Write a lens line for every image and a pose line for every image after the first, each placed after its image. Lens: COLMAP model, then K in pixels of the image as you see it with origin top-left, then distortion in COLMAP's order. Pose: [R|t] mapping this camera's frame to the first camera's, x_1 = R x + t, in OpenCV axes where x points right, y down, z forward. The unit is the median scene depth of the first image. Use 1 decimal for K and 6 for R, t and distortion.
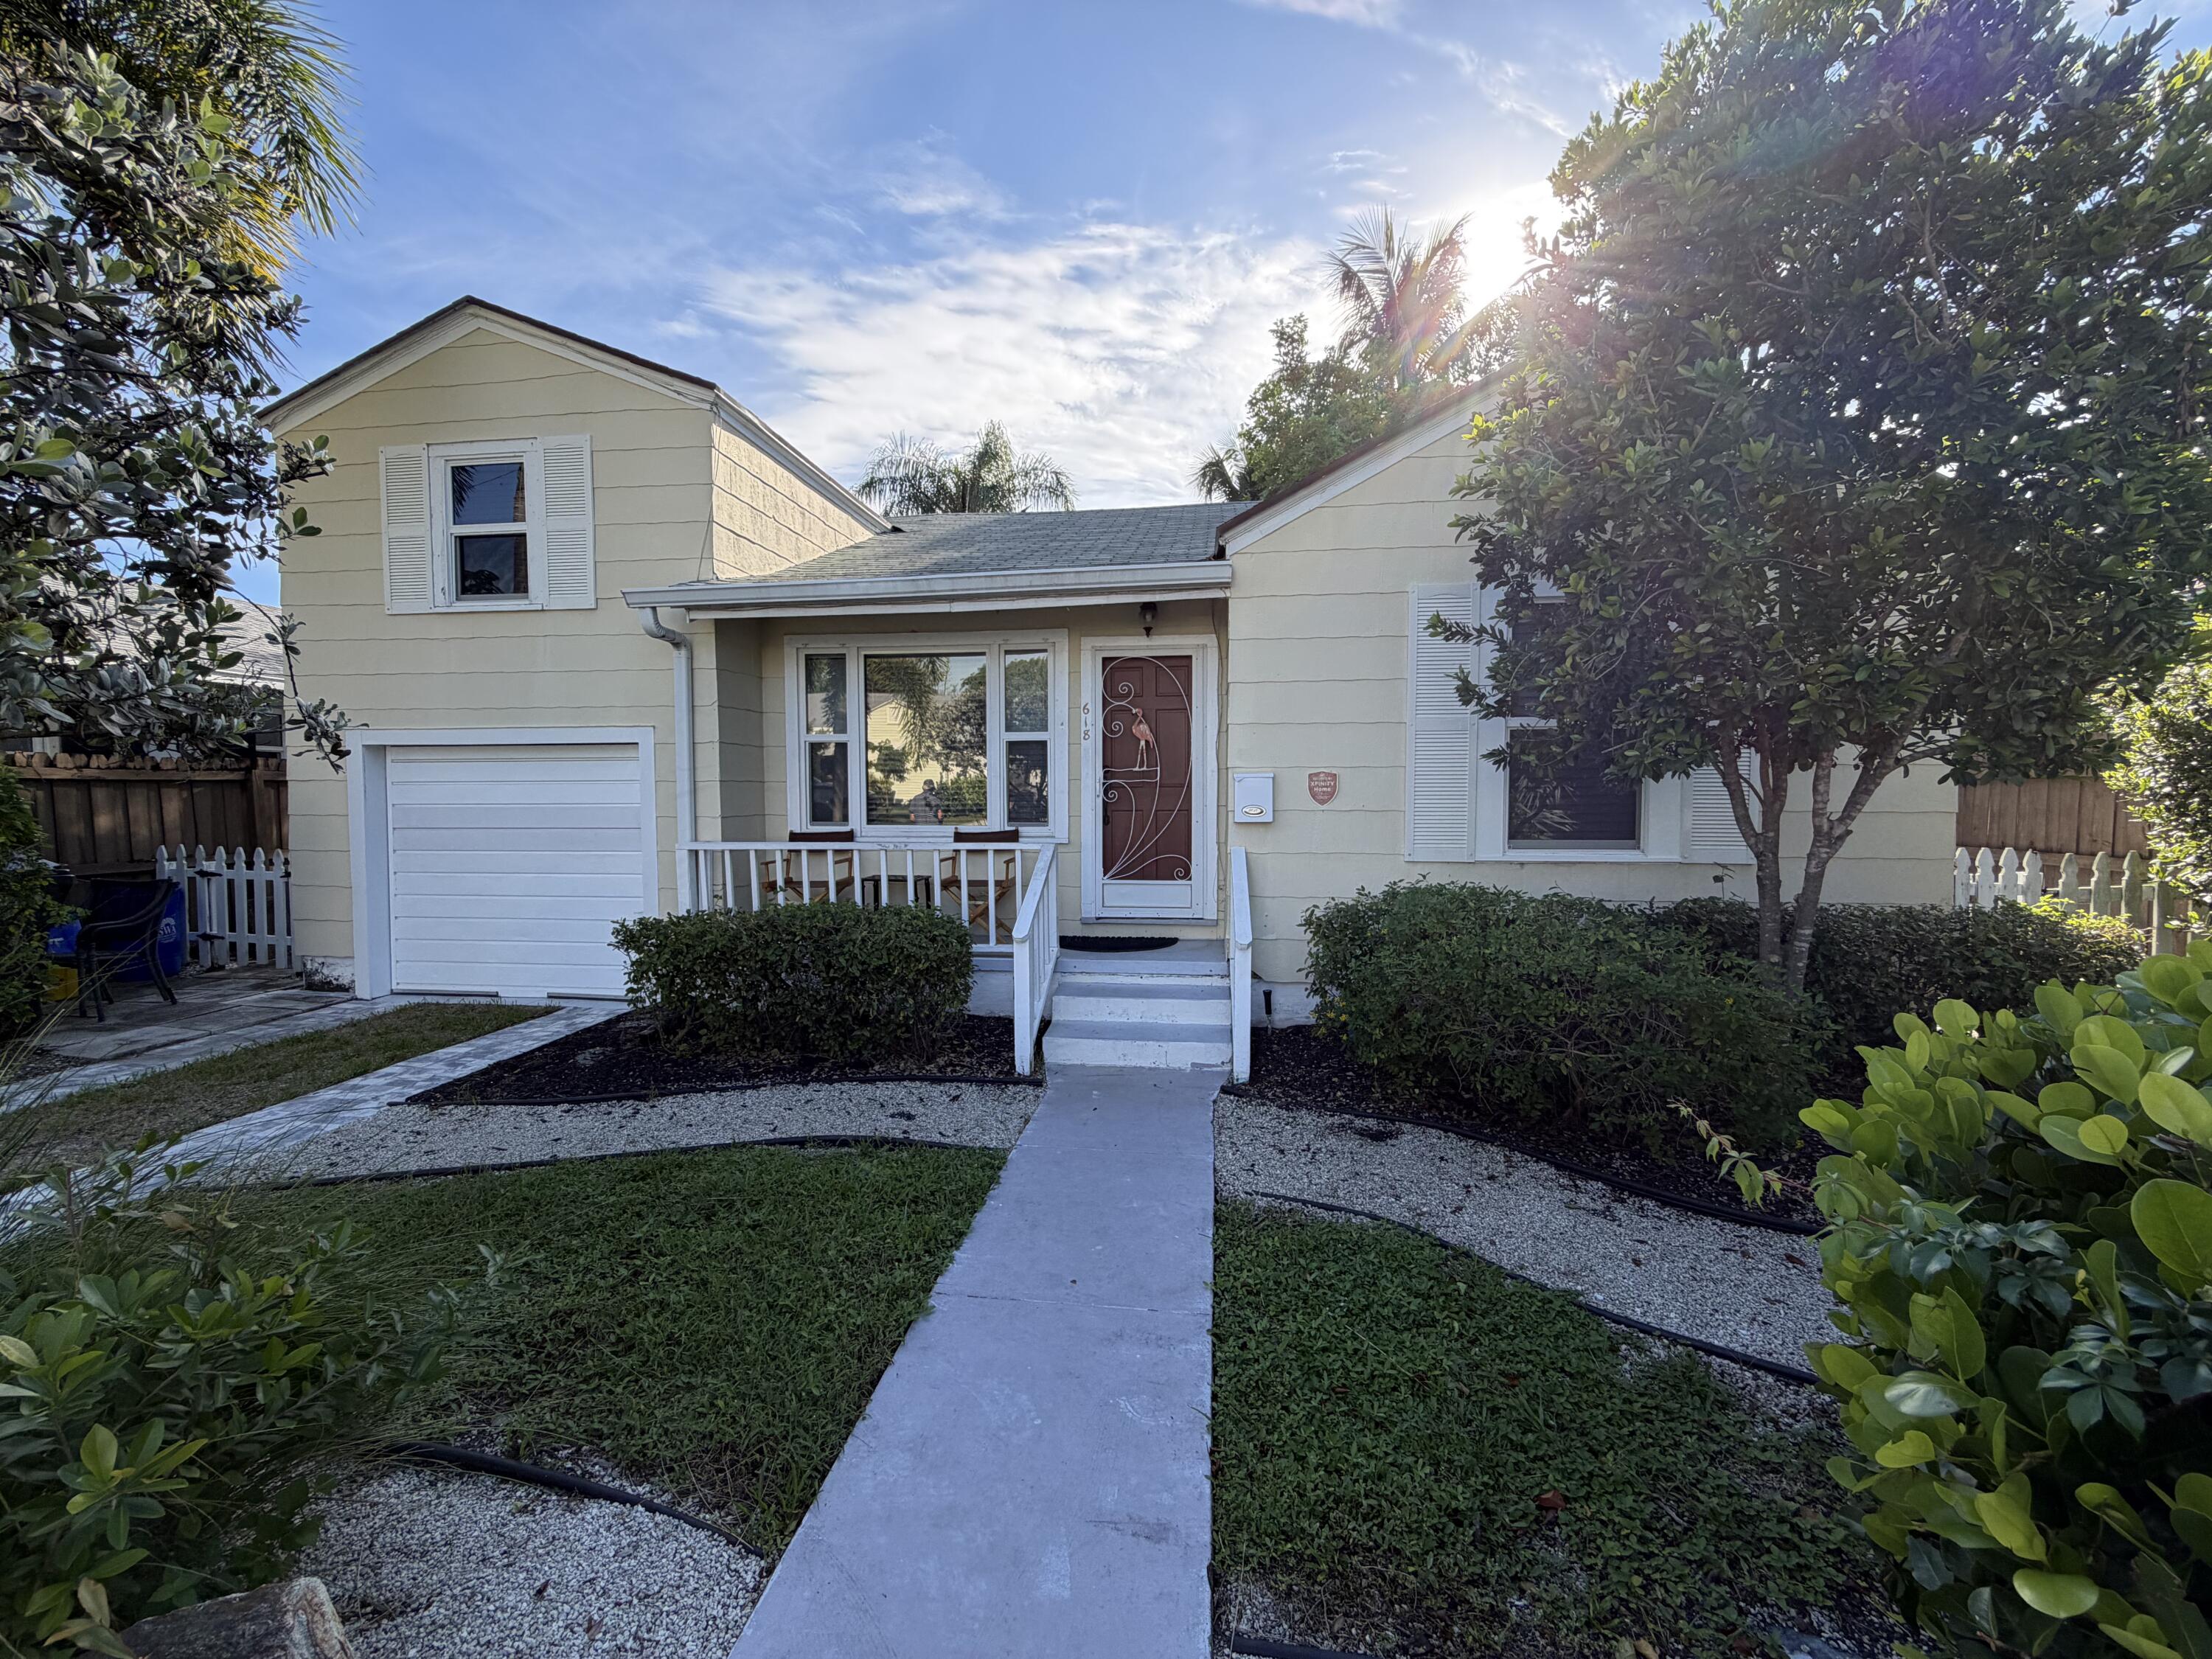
lens RADIAL K [[885.8, 0, 1096.8], [0, 885.8, 832.3], [0, 0, 1]] dist [-0.001142, 0.000502]
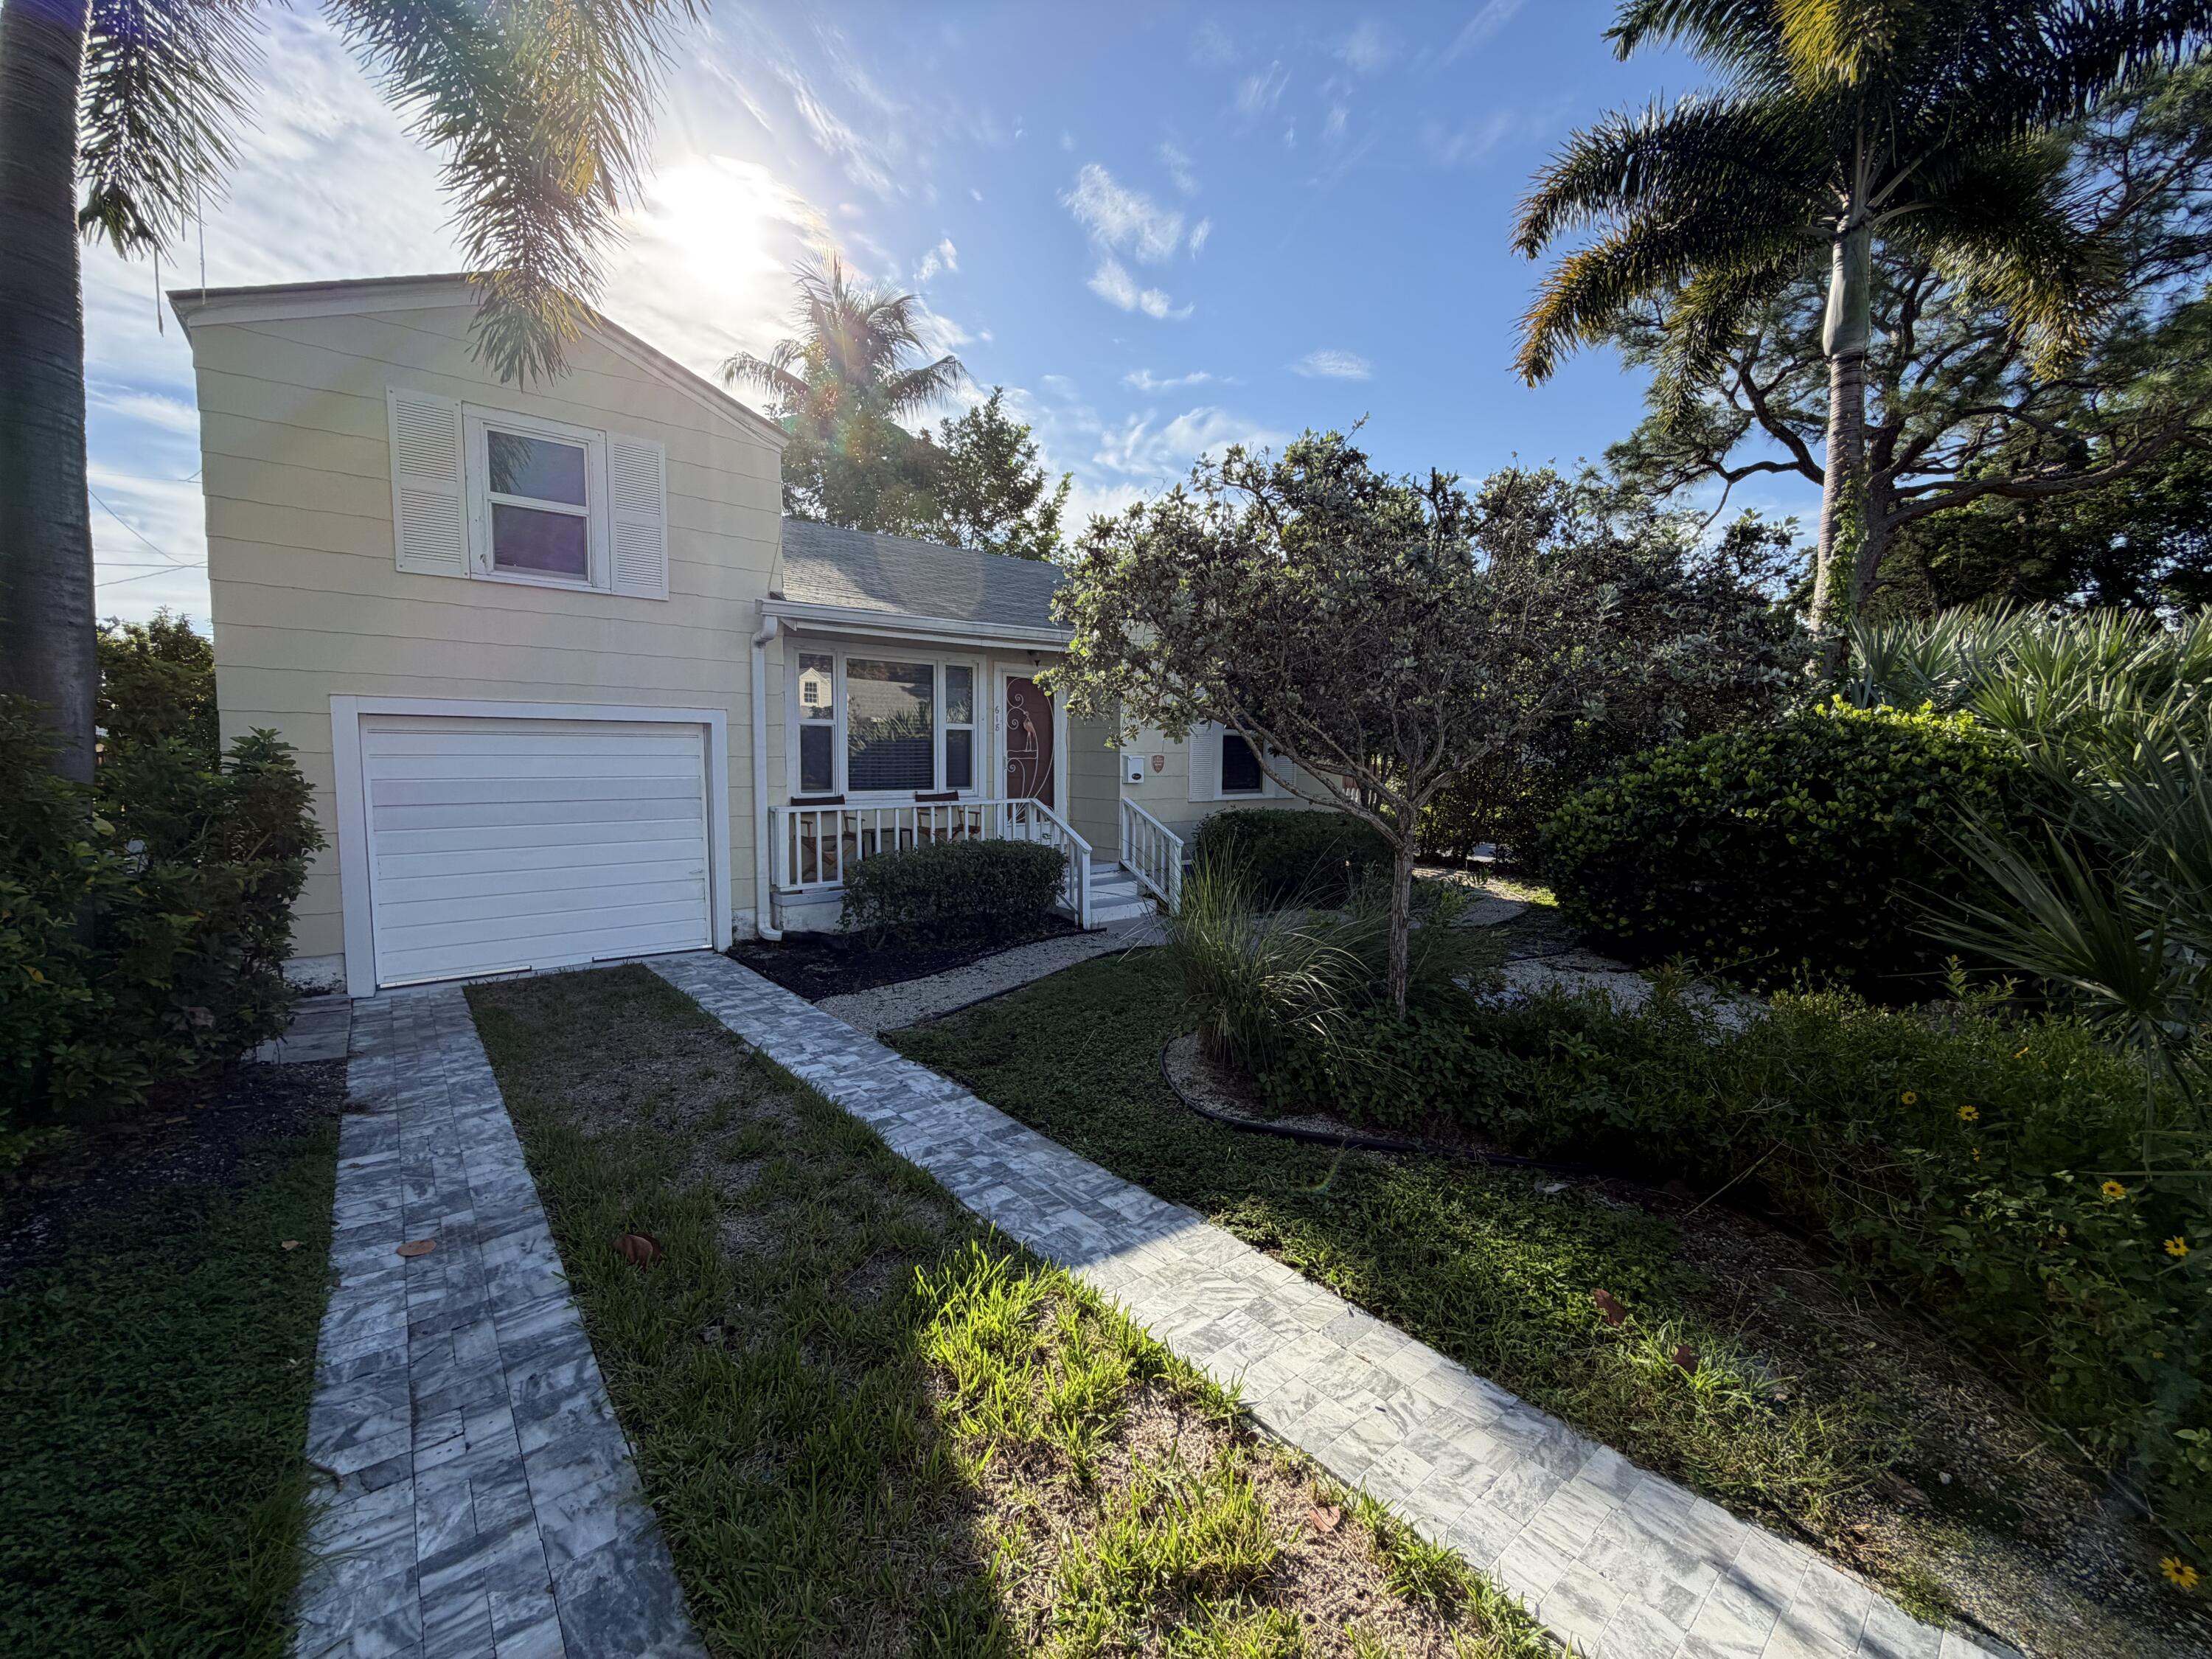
lens RADIAL K [[885.8, 0, 1096.8], [0, 885.8, 832.3], [0, 0, 1]] dist [-0.001142, 0.000502]
pose [[0.689522, -0.054529, 0.722209, -1.444820], [0.030452, 0.998463, 0.046314, 0.004272], [-0.723625, -0.009942, 0.690122, -0.230961]]
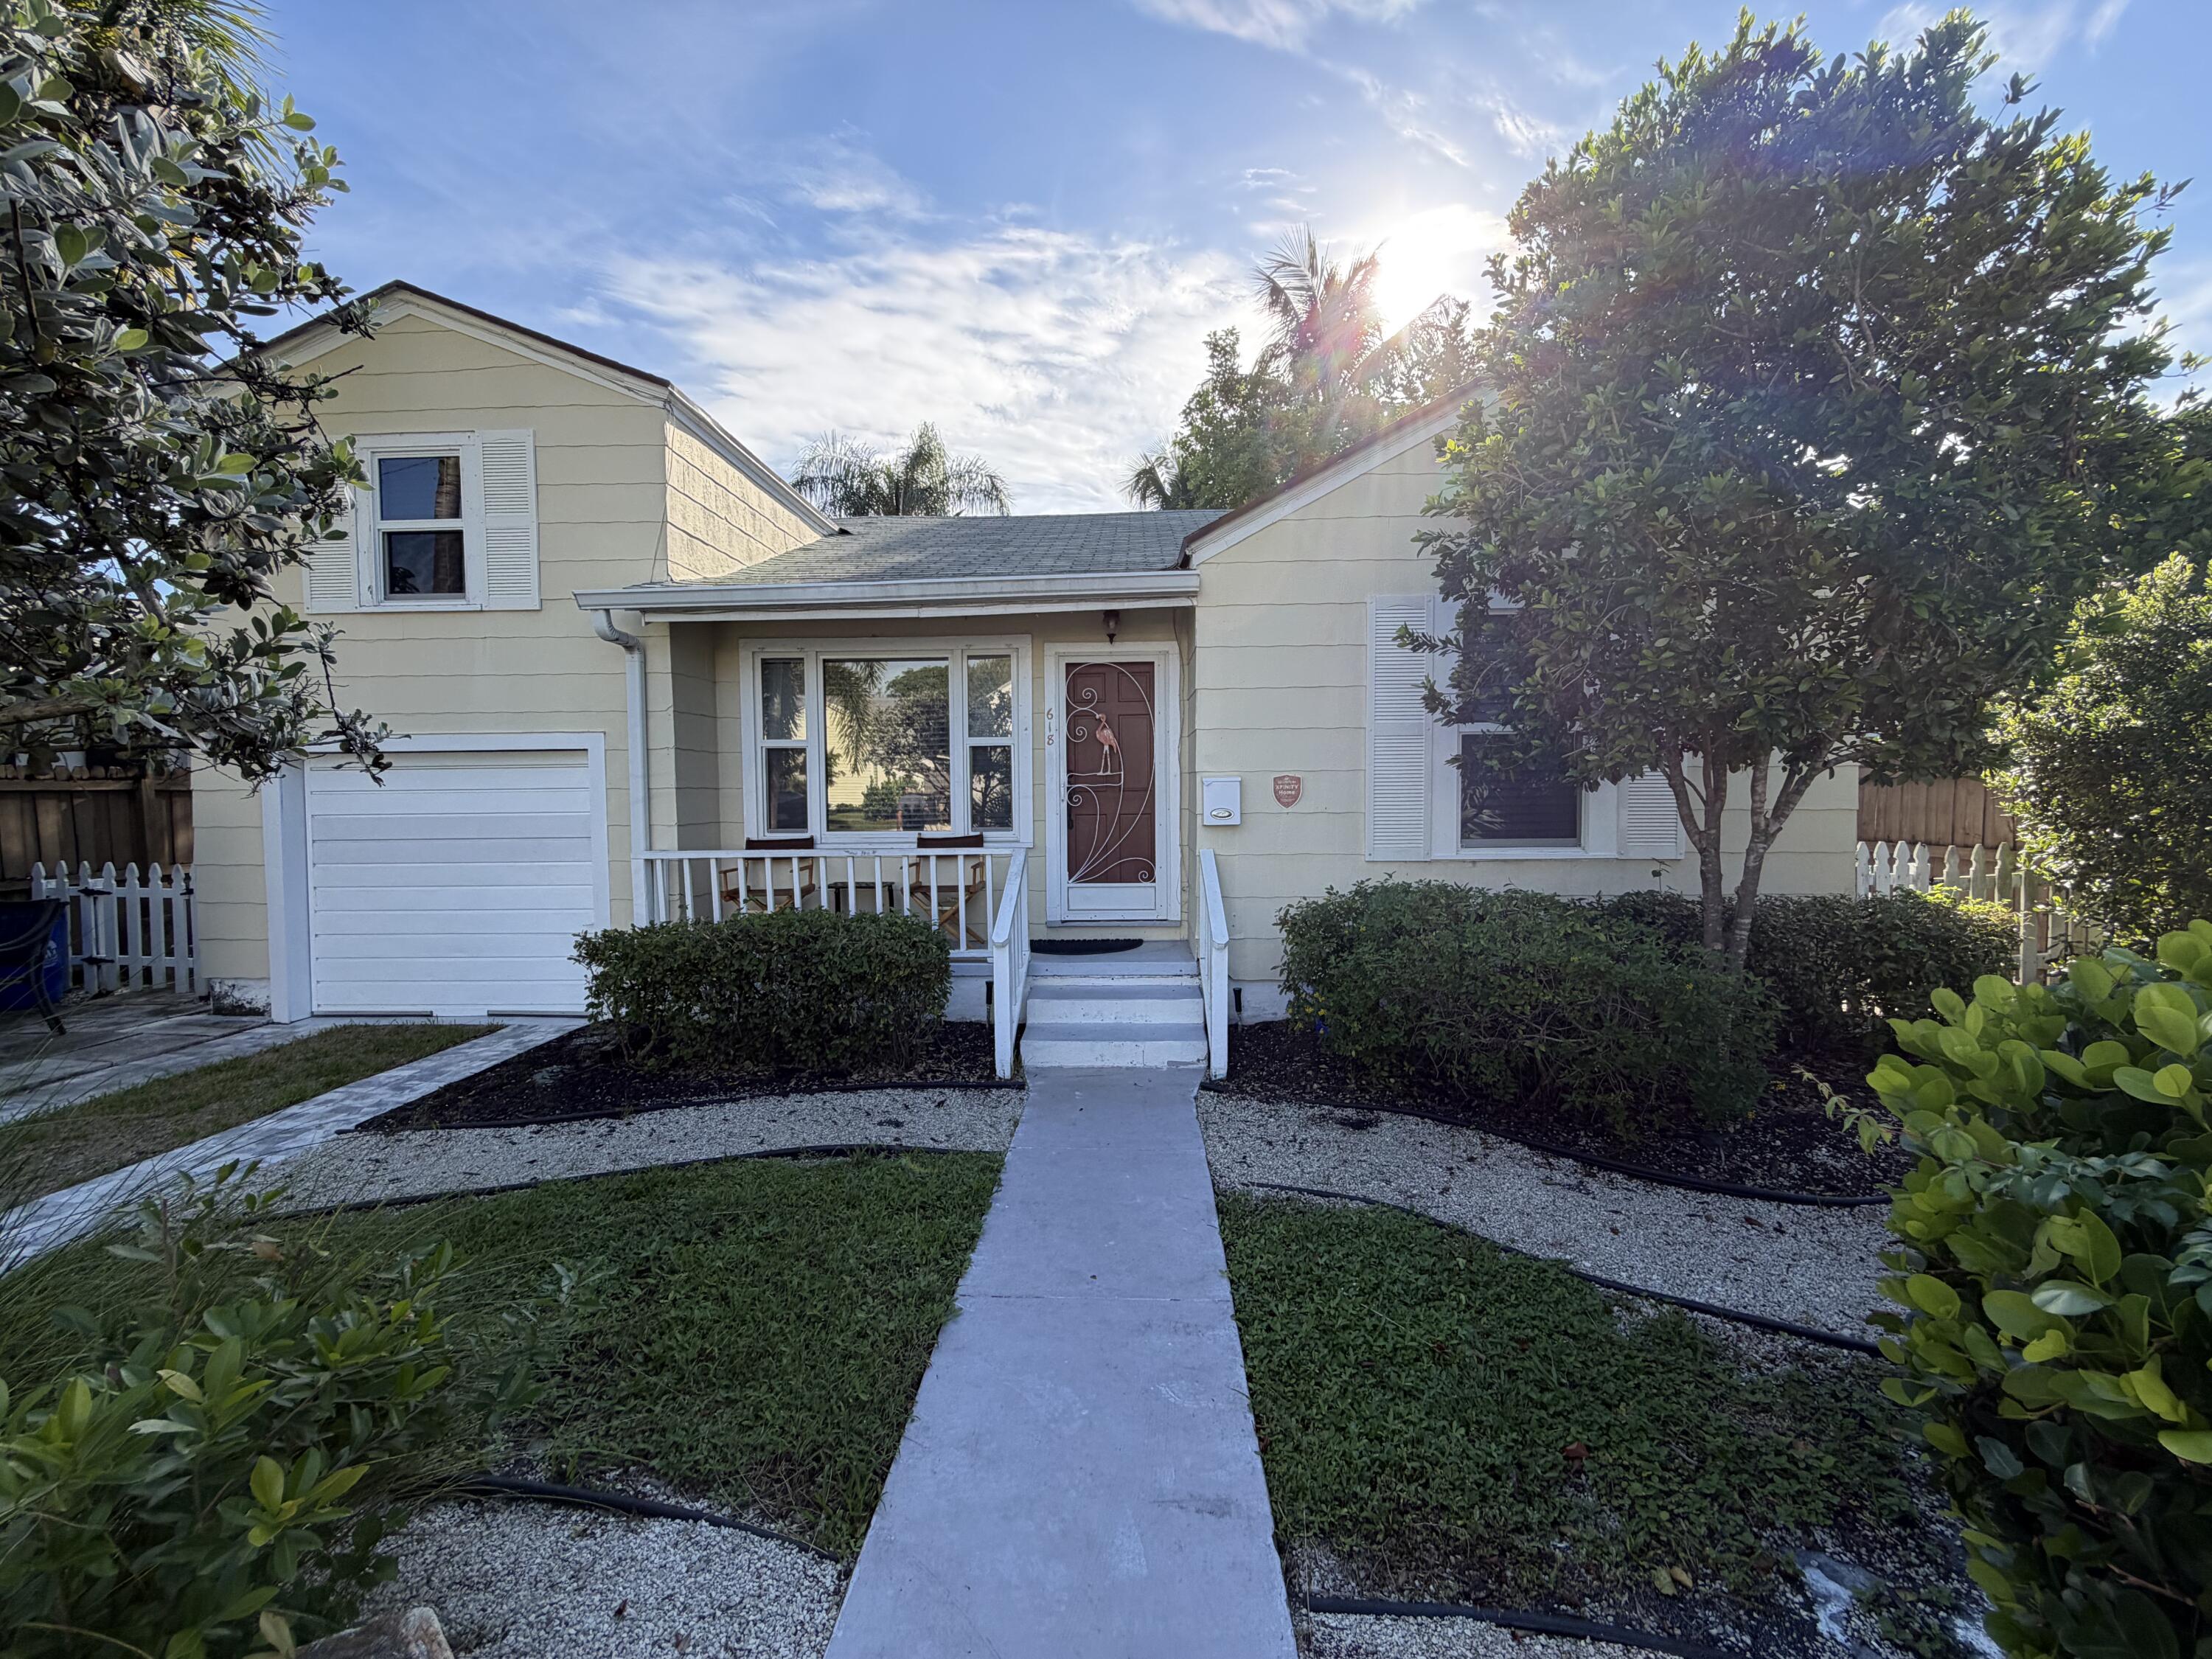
lens RADIAL K [[885.8, 0, 1096.8], [0, 885.8, 832.3], [0, 0, 1]] dist [-0.001142, 0.000502]
pose [[0.996338, -0.010846, 0.084816, -0.067268], [0.011125, 0.999934, -0.002824, -0.001987], [-0.084780, 0.003757, 0.996393, -0.013644]]
